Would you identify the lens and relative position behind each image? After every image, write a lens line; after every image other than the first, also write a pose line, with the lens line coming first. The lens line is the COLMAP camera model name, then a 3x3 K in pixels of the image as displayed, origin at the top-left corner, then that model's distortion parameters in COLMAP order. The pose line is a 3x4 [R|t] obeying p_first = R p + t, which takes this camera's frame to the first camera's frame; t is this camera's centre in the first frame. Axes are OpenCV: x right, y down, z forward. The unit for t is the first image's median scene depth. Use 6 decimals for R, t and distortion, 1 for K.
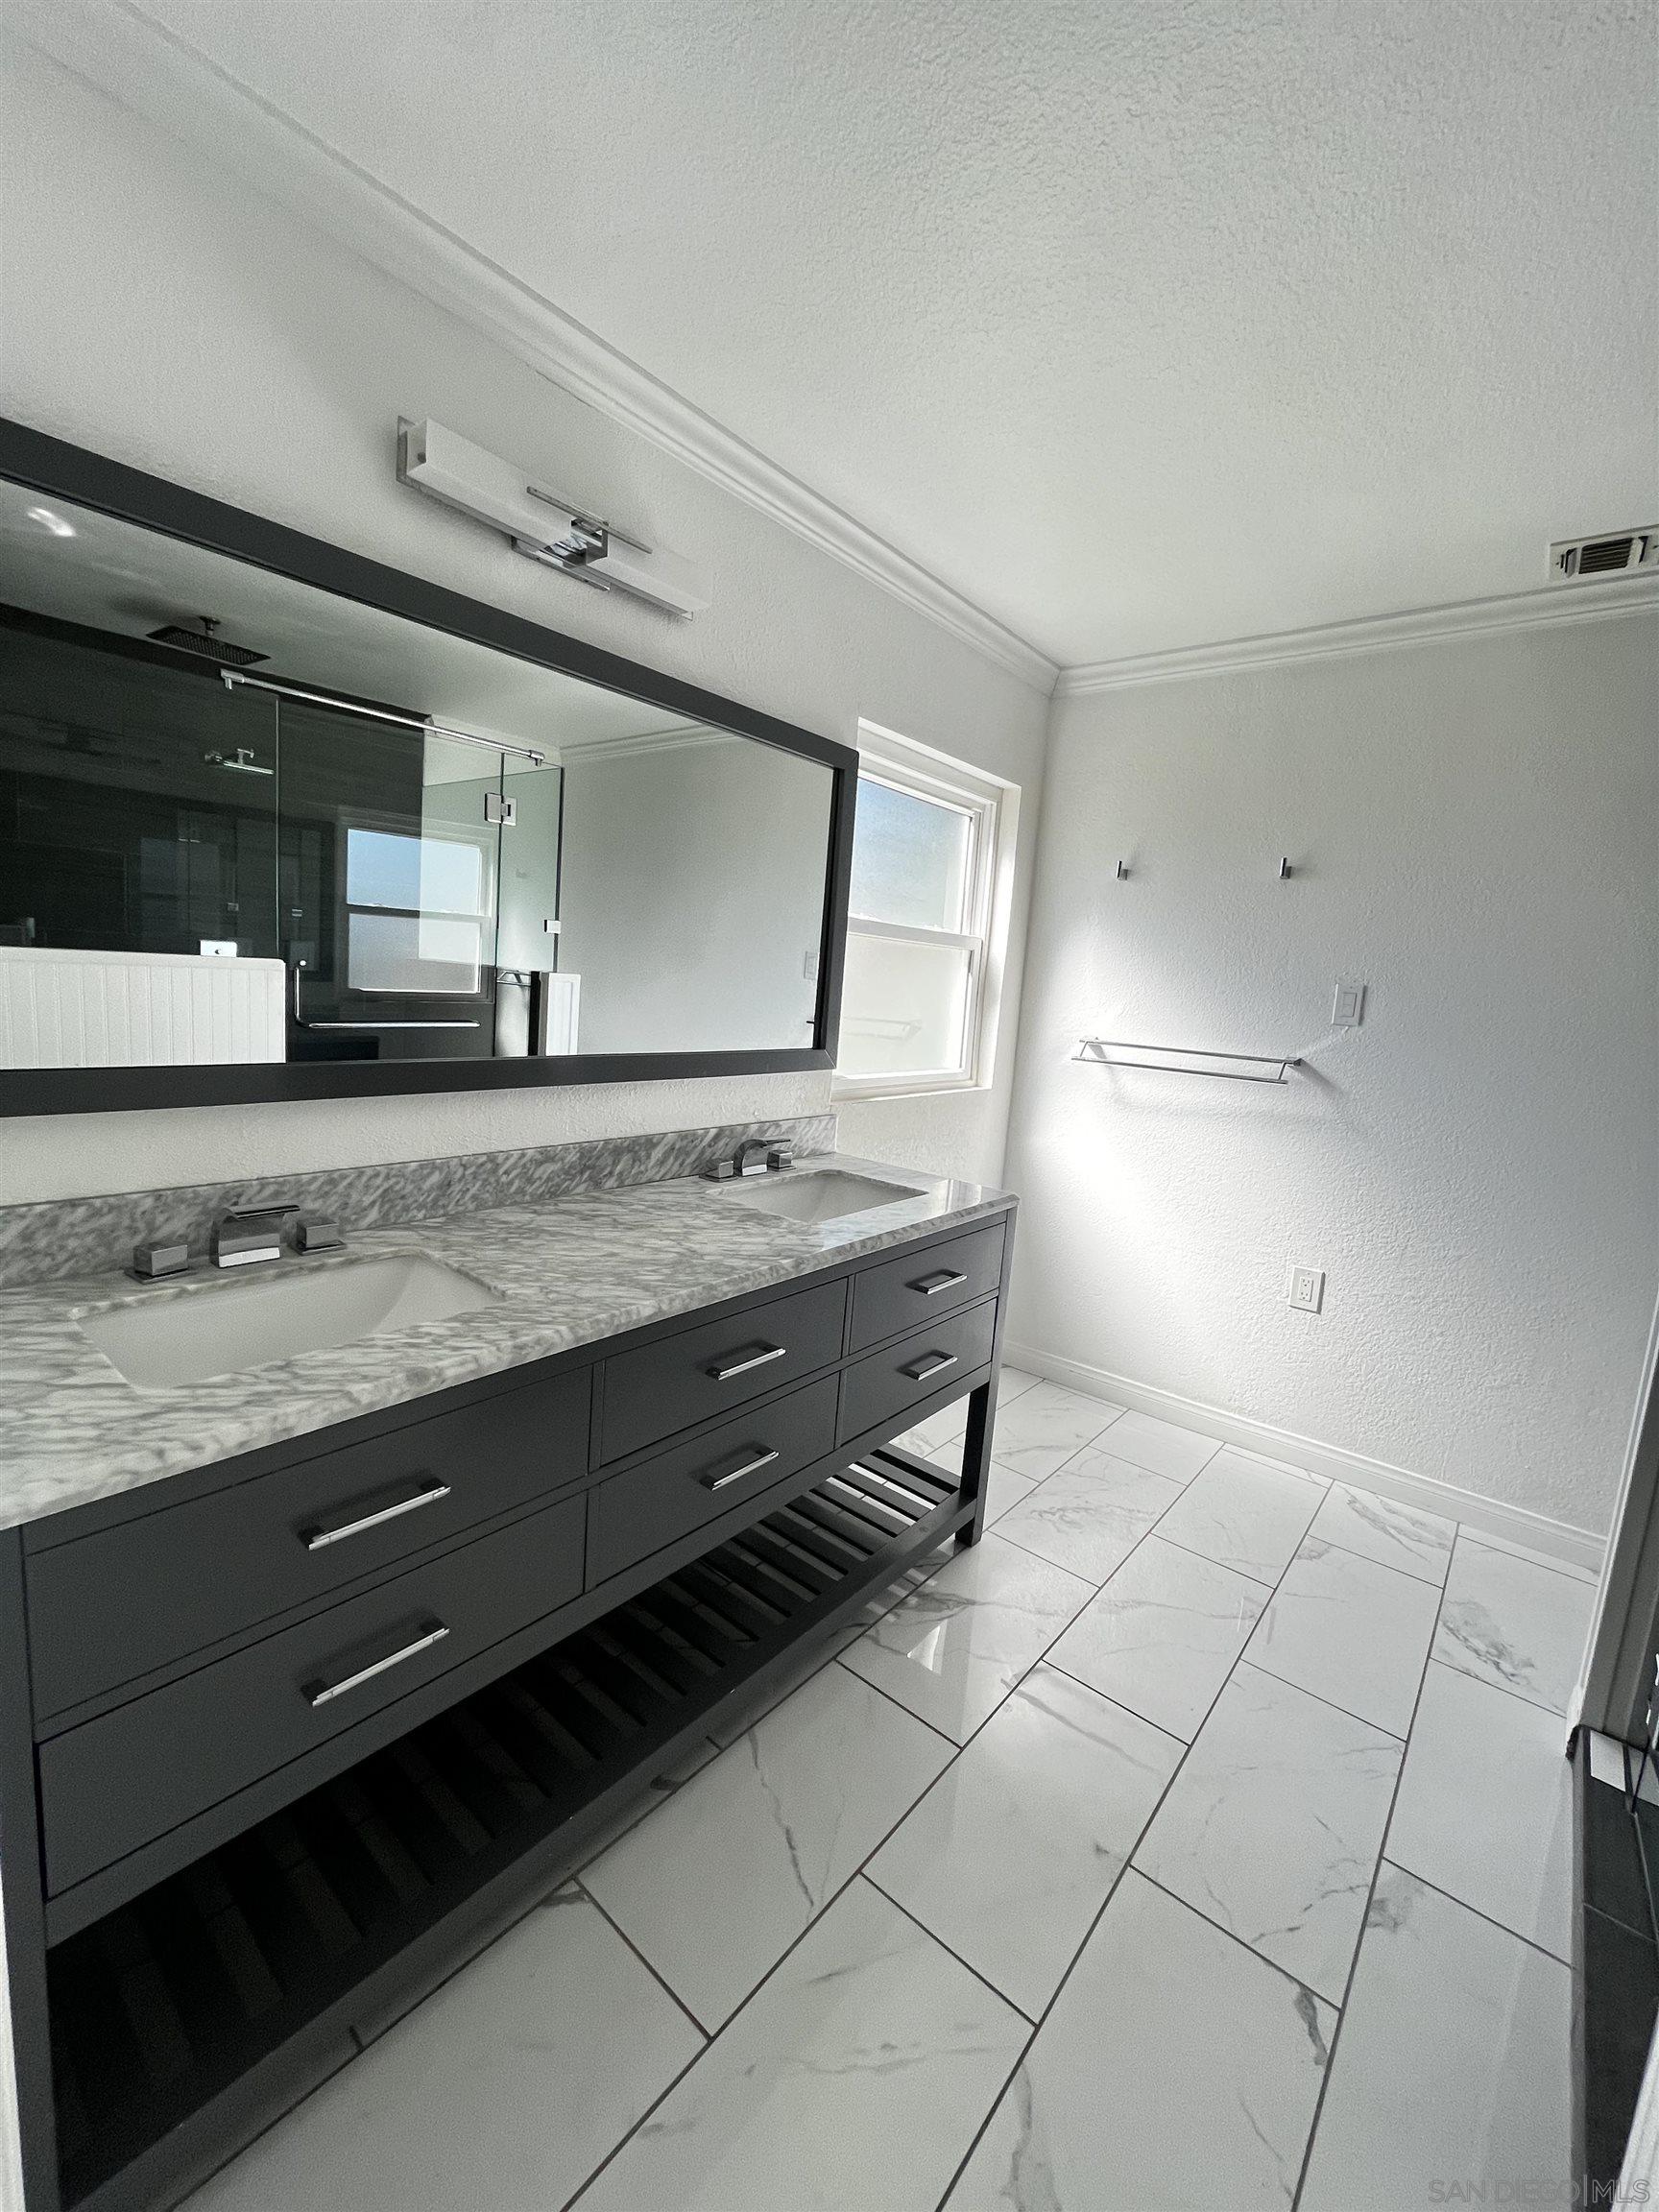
lens RADIAL K [[891.0, 0, 828.9], [0, 891.0, 1104.1], [0, 0, 1]] dist [-0.006804, 0.000734]
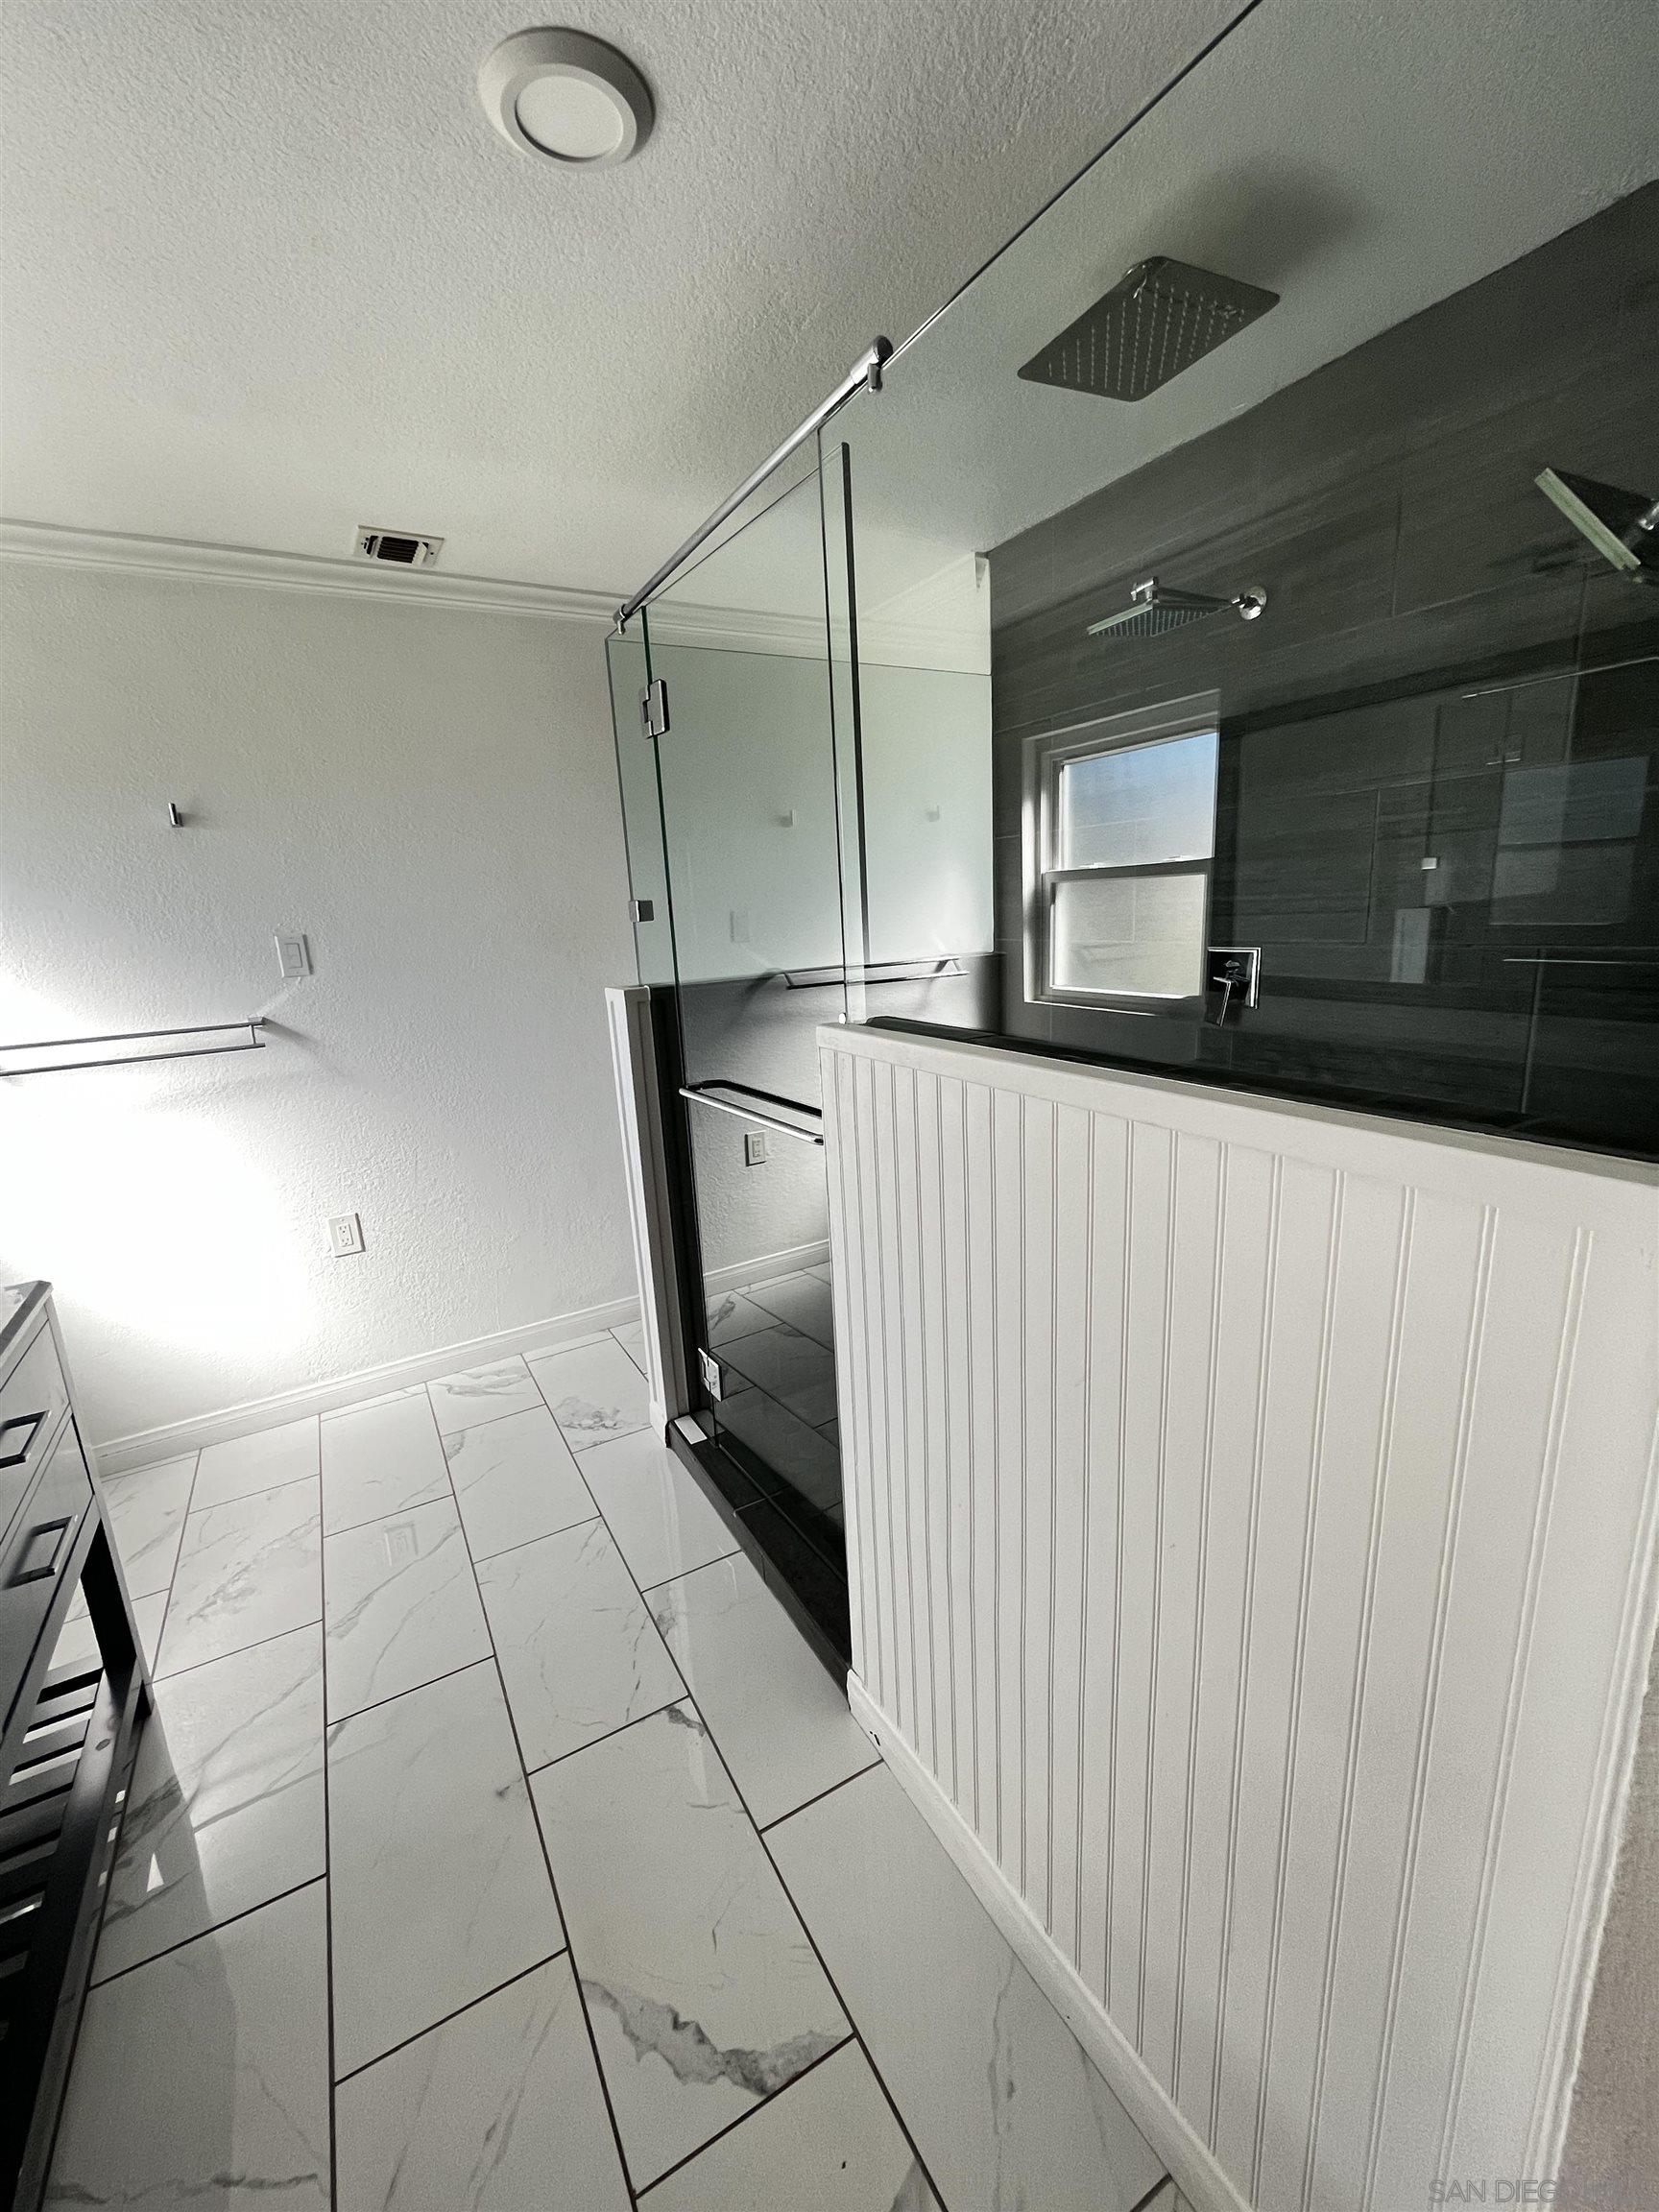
lens RADIAL K [[891.0, 0, 828.4], [0, 891.0, 1102.3], [0, 0, 1]] dist [-0.006804, 0.000734]
pose [[0.341657, -0.290827, 0.893695, -0.179057], [0.206839, 0.950869, 0.230359, -0.071733], [-0.916781, 0.106147, 0.385026, 0.096867]]
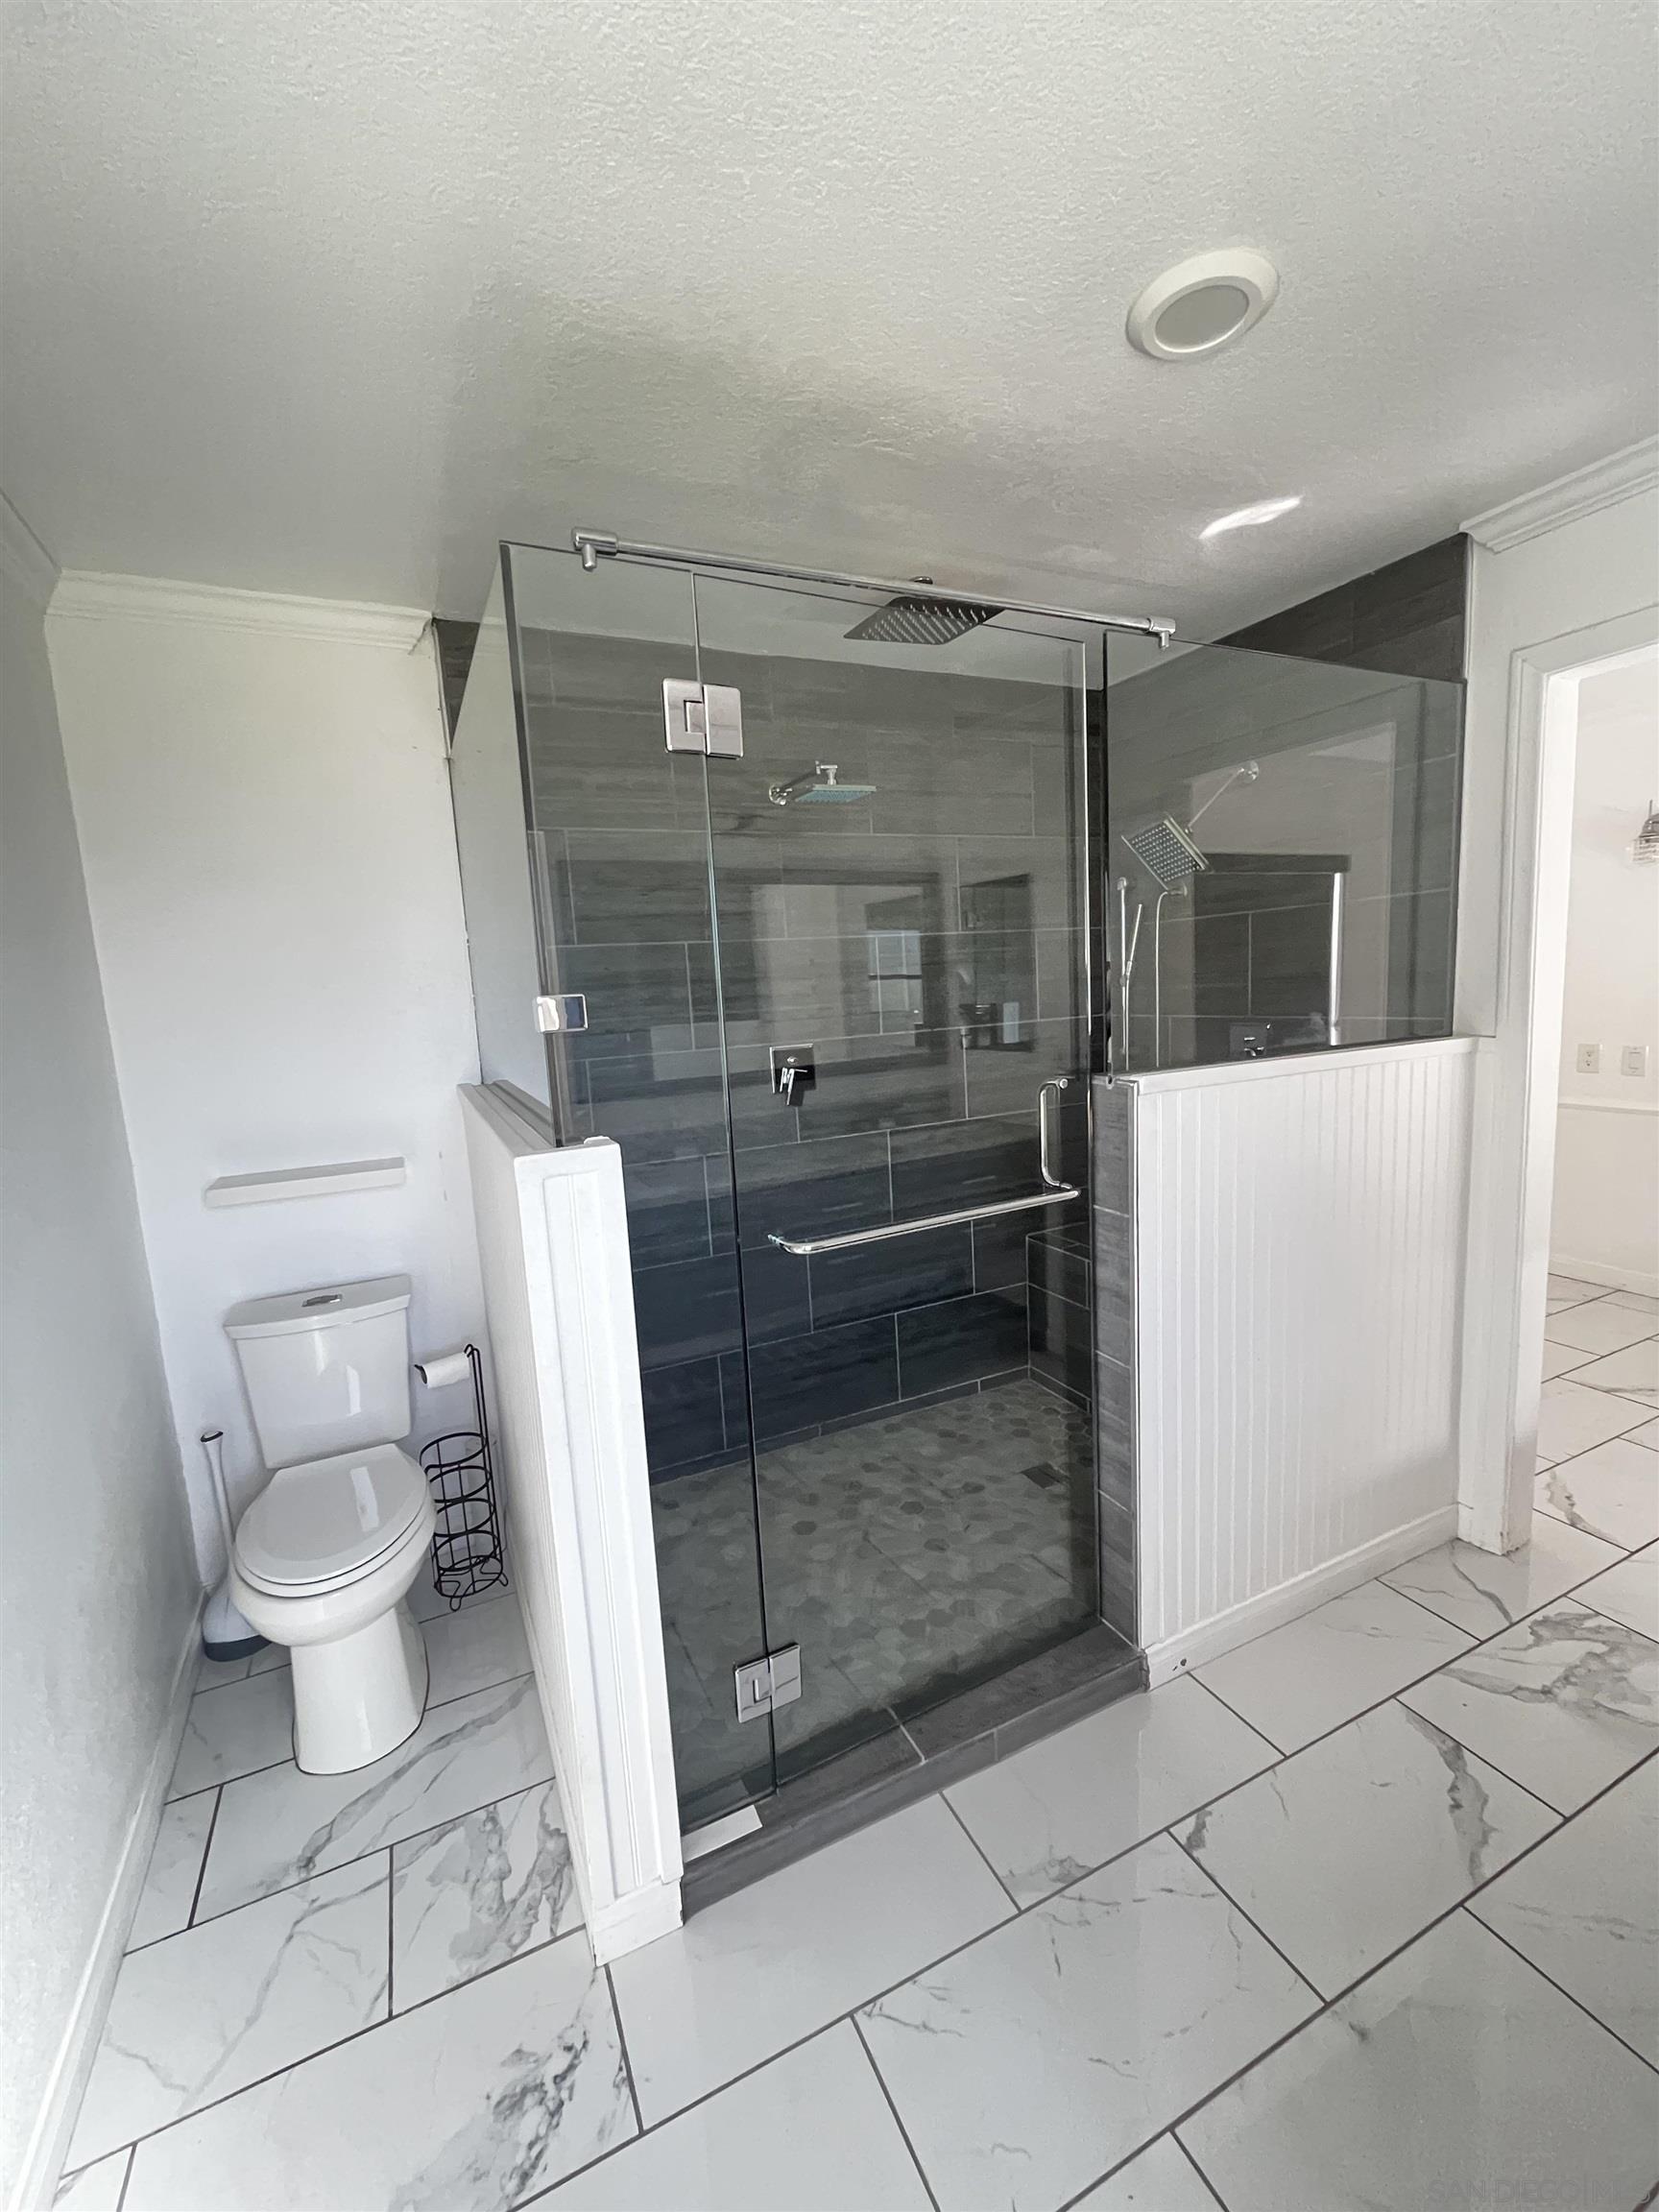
lens RADIAL K [[891.0, 0, 820.3], [0, 891.0, 1113.5], [0, 0, 1]] dist [-0.006804, 0.000734]
pose [[-0.906502, -0.081126, 0.414335, 0.332218], [0.047306, 0.955670, 0.290616, -0.192930], [-0.419544, 0.283044, -0.862478, 1.138463]]
